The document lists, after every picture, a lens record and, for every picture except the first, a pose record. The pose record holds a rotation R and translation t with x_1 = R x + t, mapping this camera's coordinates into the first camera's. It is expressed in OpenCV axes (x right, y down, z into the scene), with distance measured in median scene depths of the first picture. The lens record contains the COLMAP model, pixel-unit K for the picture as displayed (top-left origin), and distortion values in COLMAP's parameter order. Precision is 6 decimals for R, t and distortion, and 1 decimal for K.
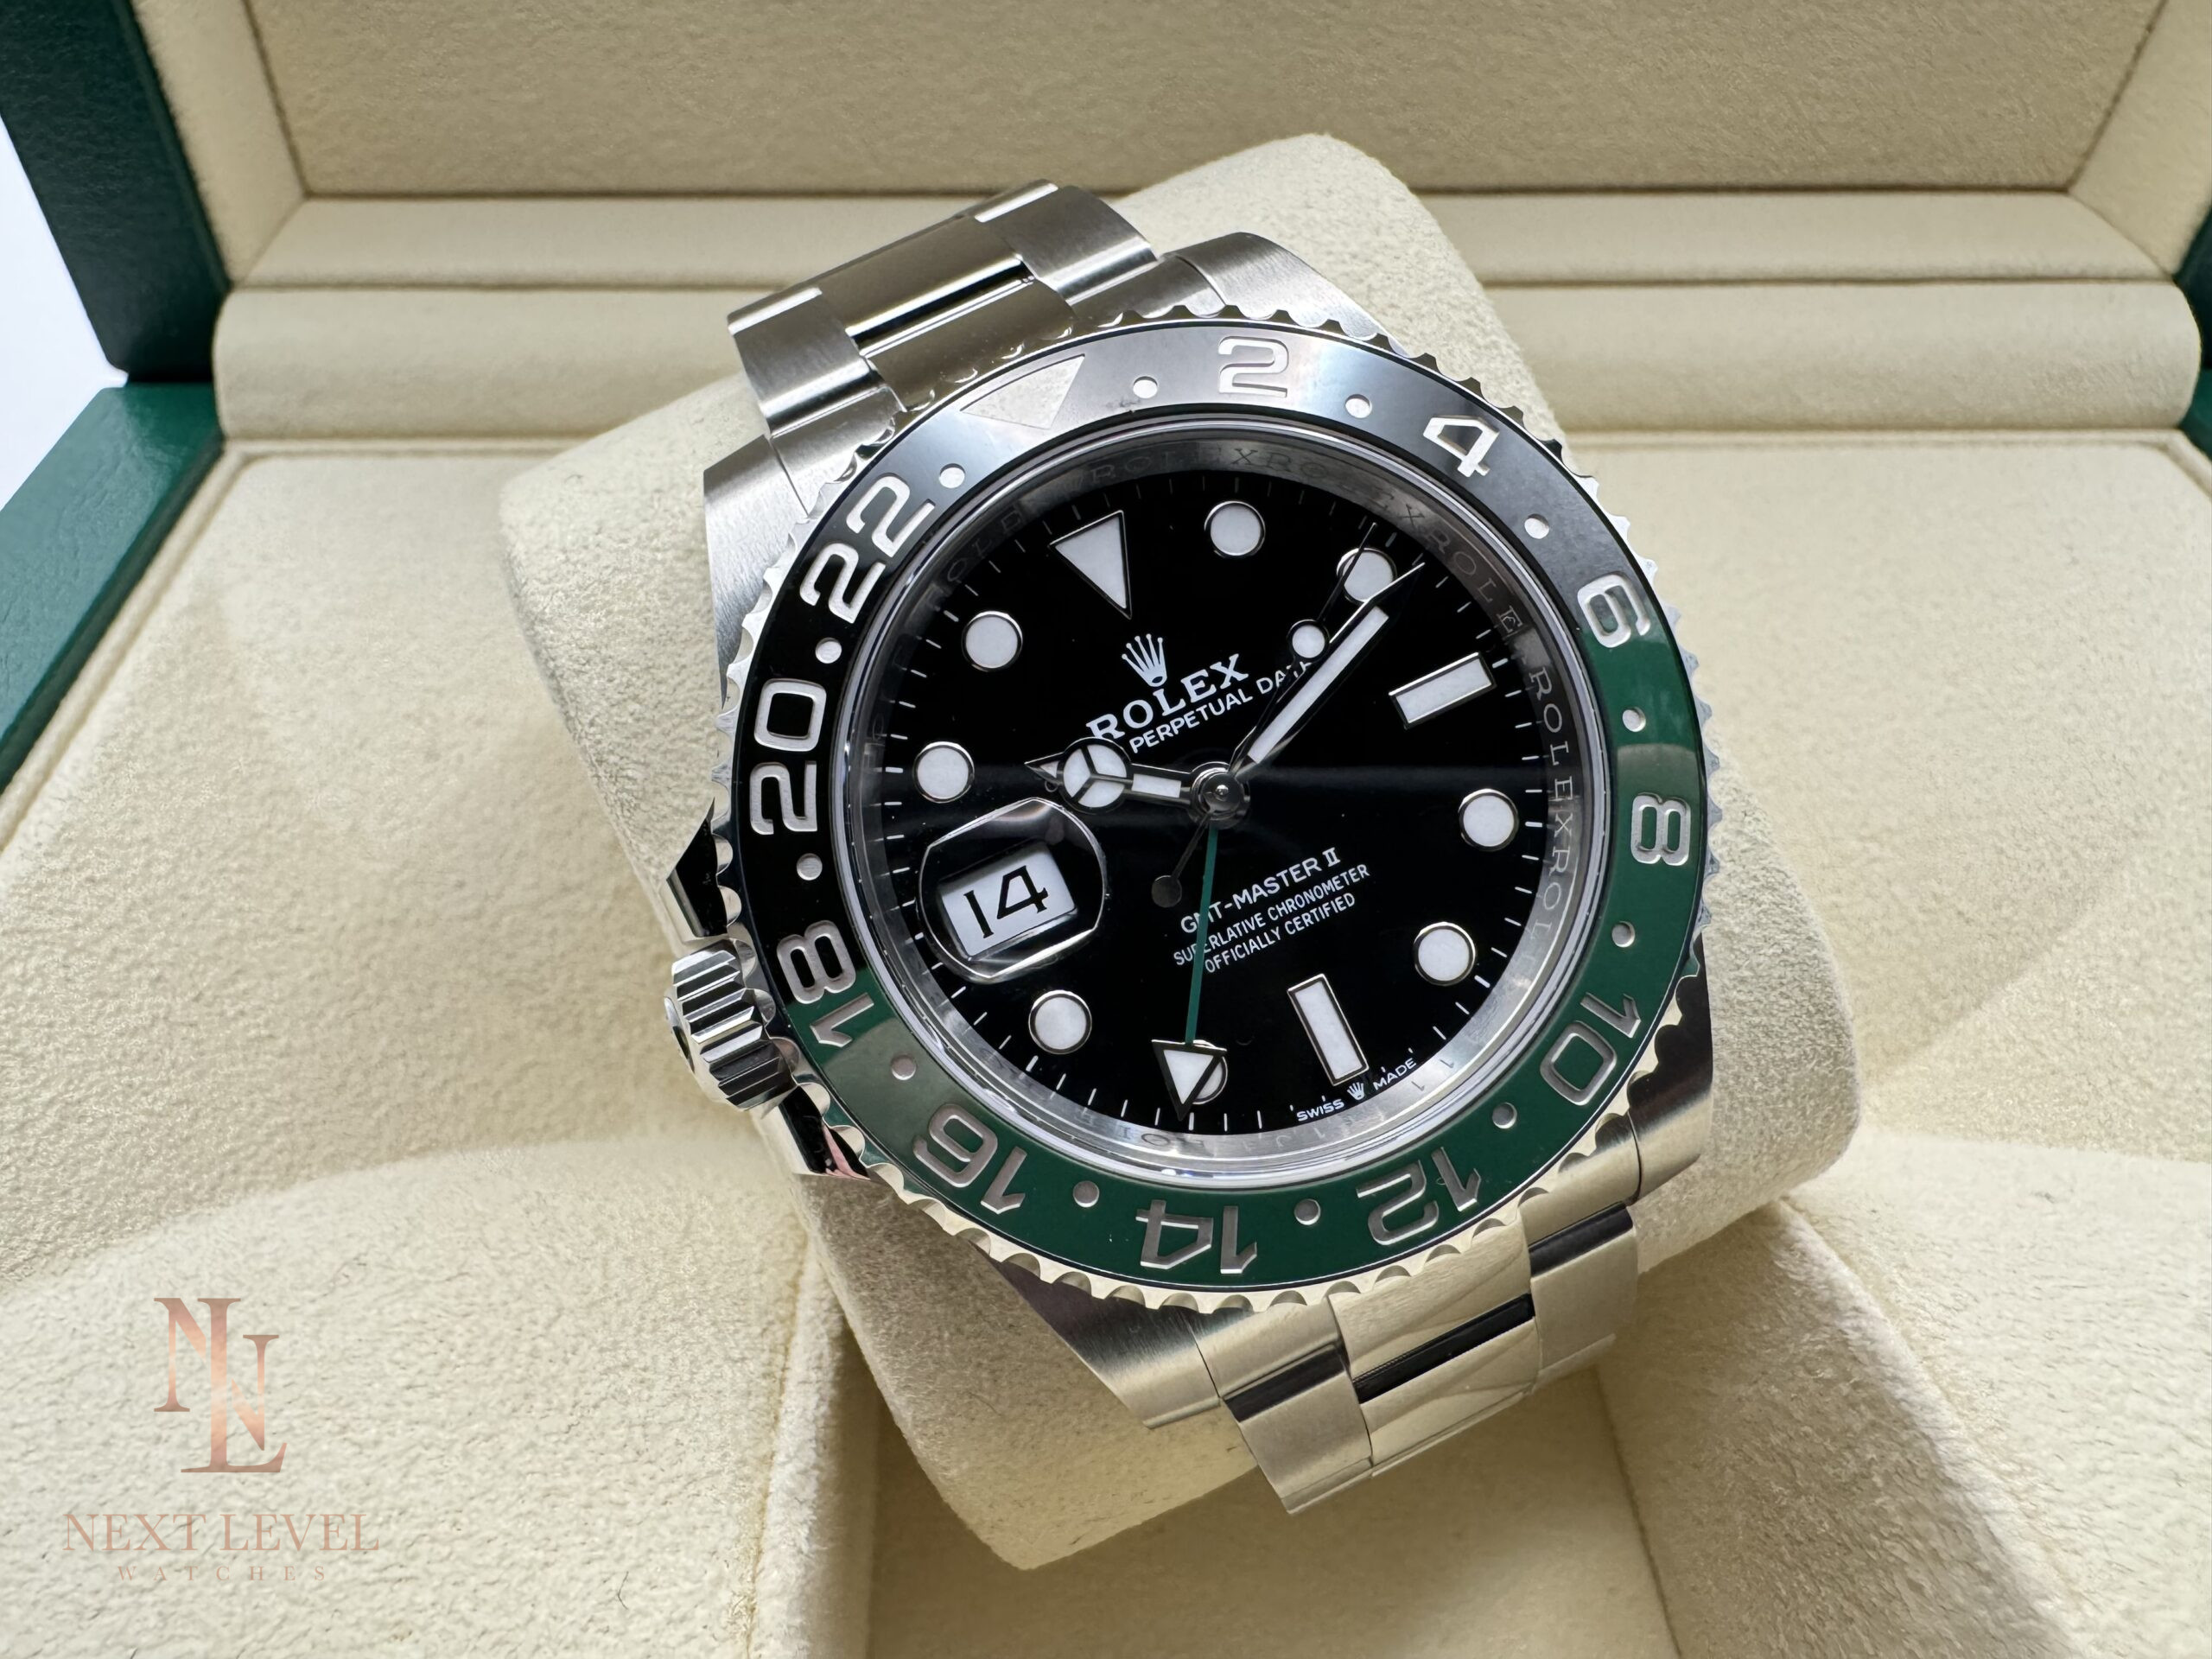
lens RADIAL K [[1599.7, 0, 969.1], [0, 1599.7, 820.1], [0, 0, 1]] dist [-0.005830, 0.001130]
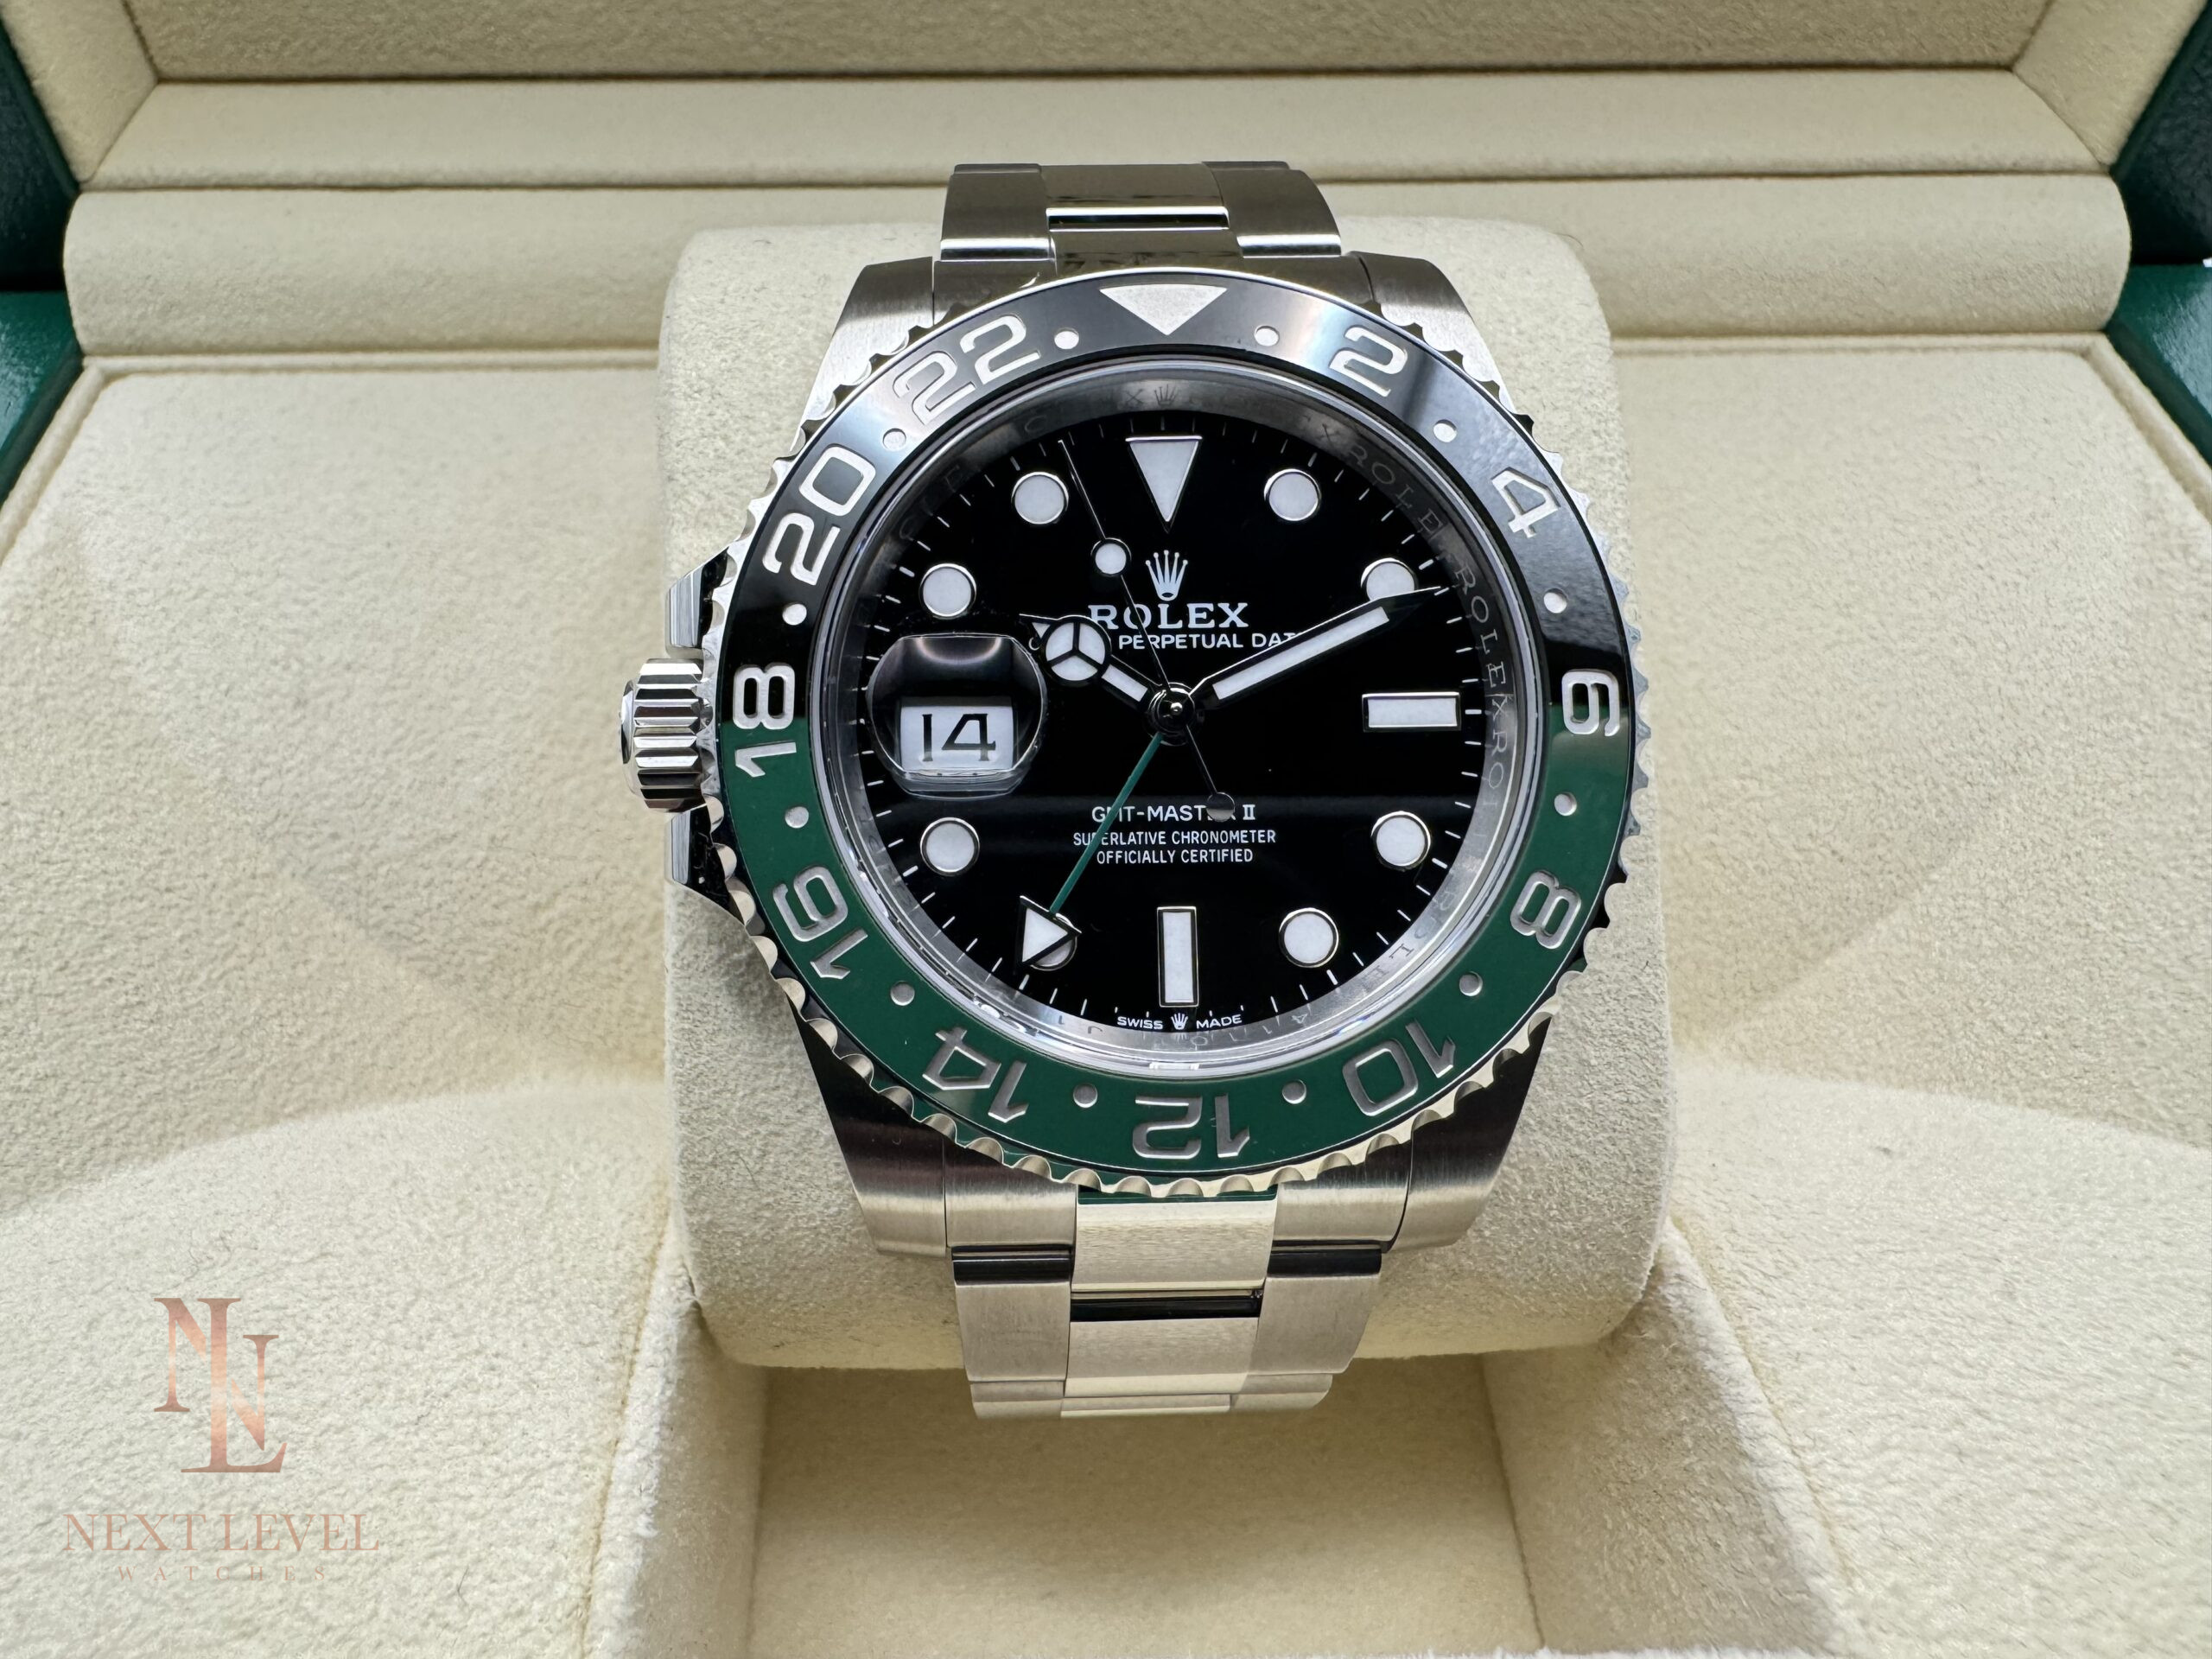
lens RADIAL K [[1599.7, 0, 969.1], [0, 1599.7, 820.1], [0, 0, 1]] dist [-0.005830, 0.001130]
pose [[0.999903, -0.009032, 0.010600, 0.068228], [0.007759, 0.993384, 0.114580, -0.083440], [-0.011564, -0.114487, 0.993357, 0.011128]]
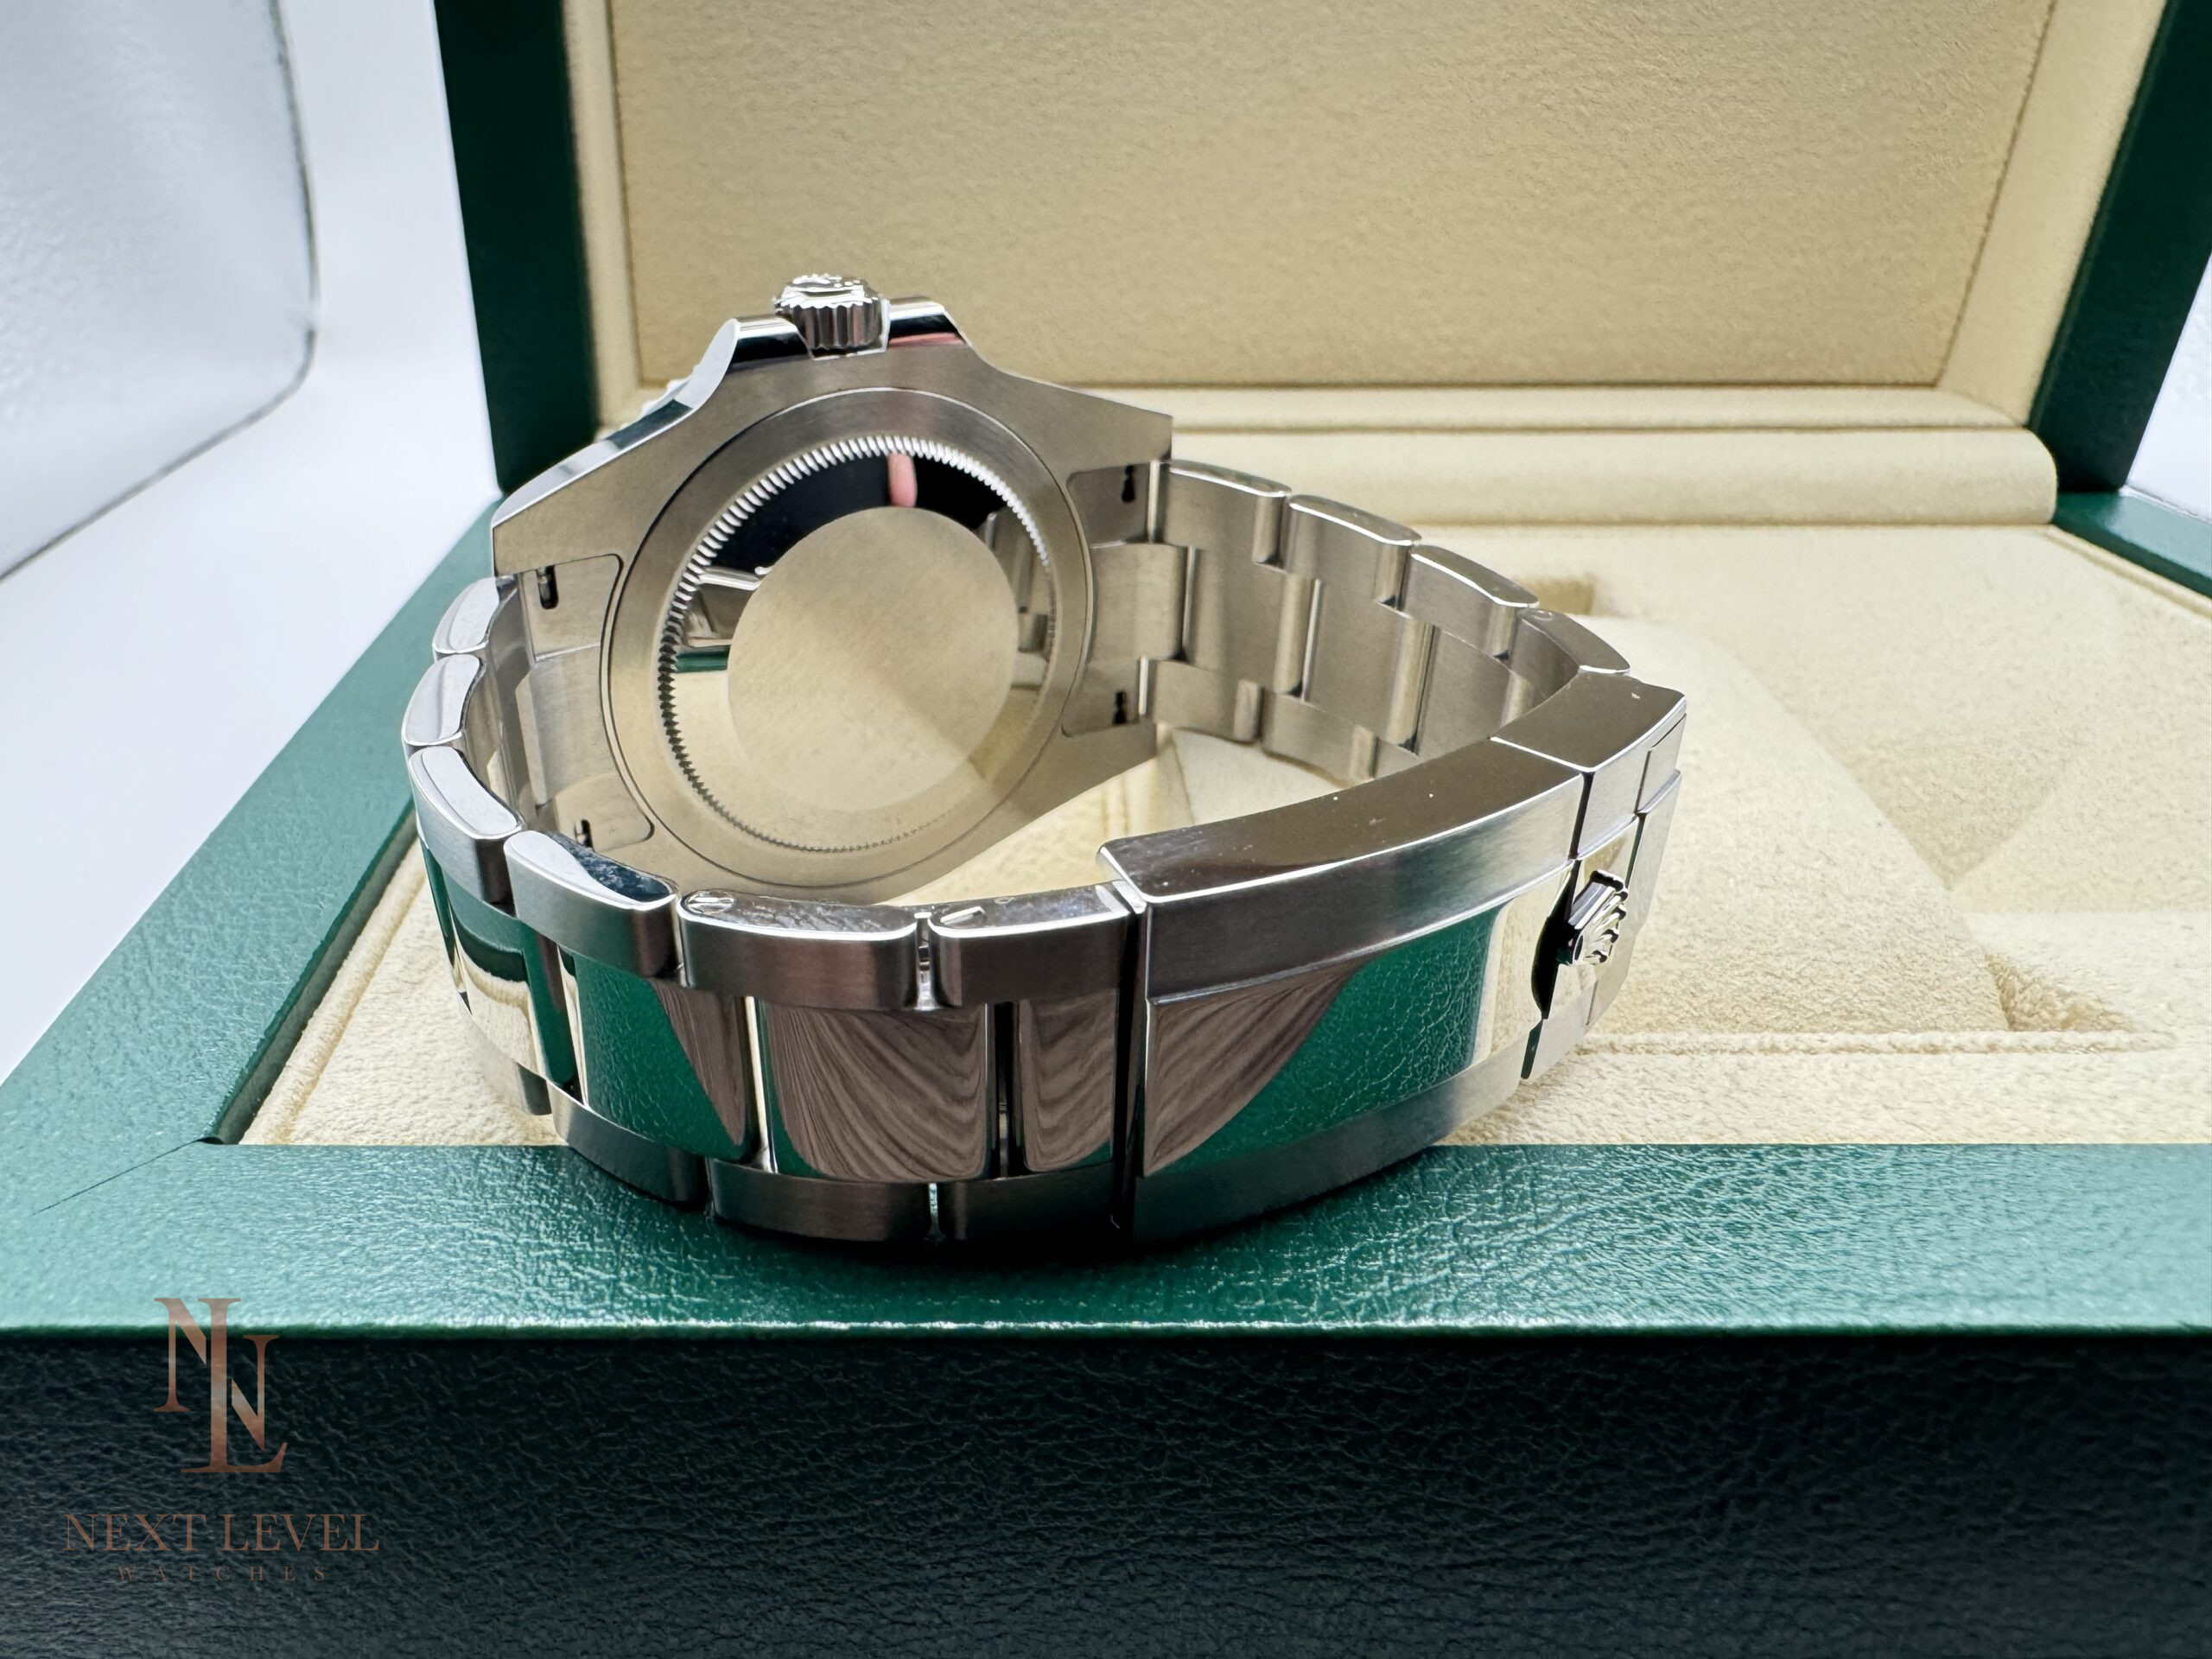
lens RADIAL K [[1585.3, 0, 904.0], [0, 1585.3, 818.8], [0, 0, 1]] dist [-0.000474, -0.000546]
pose [[0.999975, 0.006334, 0.003279, -0.263467], [-0.005158, 0.959760, -0.280774, 0.465487], [-0.004925, 0.280749, 0.959768, -0.259581]]
